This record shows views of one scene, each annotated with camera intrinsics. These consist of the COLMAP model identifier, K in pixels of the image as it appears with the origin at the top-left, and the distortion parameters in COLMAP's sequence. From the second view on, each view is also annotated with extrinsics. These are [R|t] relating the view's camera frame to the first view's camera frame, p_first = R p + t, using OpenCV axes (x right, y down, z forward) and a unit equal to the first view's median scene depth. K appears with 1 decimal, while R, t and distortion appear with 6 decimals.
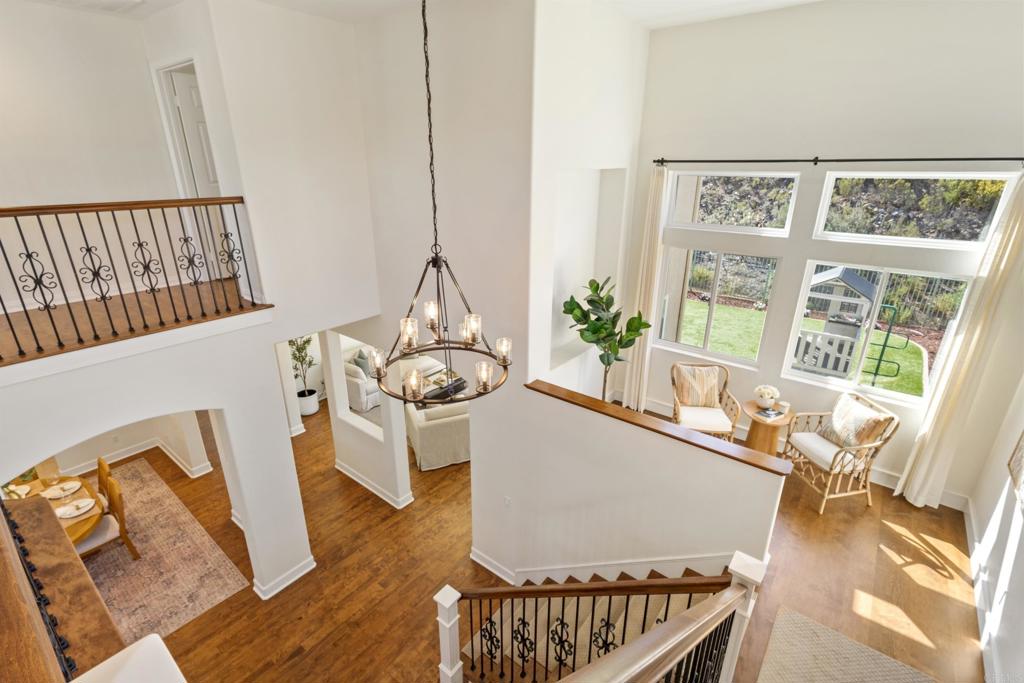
lens RADIAL K [[470.3, 0, 508.3], [0, 470.3, 338.8], [0, 0, 1]] dist [0.003151, -0.000133]
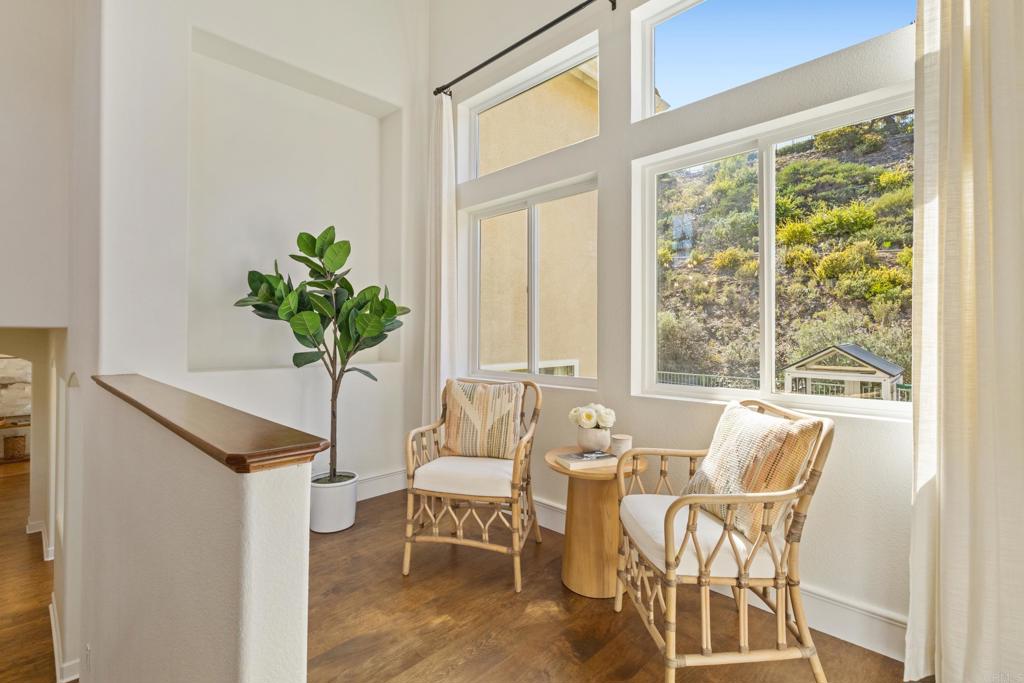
lens RADIAL K [[470.3, 0, 515.8], [0, 470.3, 336.1], [0, 0, 1]] dist [0.003151, -0.000133]
pose [[0.994288, 0.000411, -0.106727, 0.571825], [-0.038473, 0.934141, -0.354825, 0.230065], [0.099552, 0.356904, 0.928821, 0.557759]]
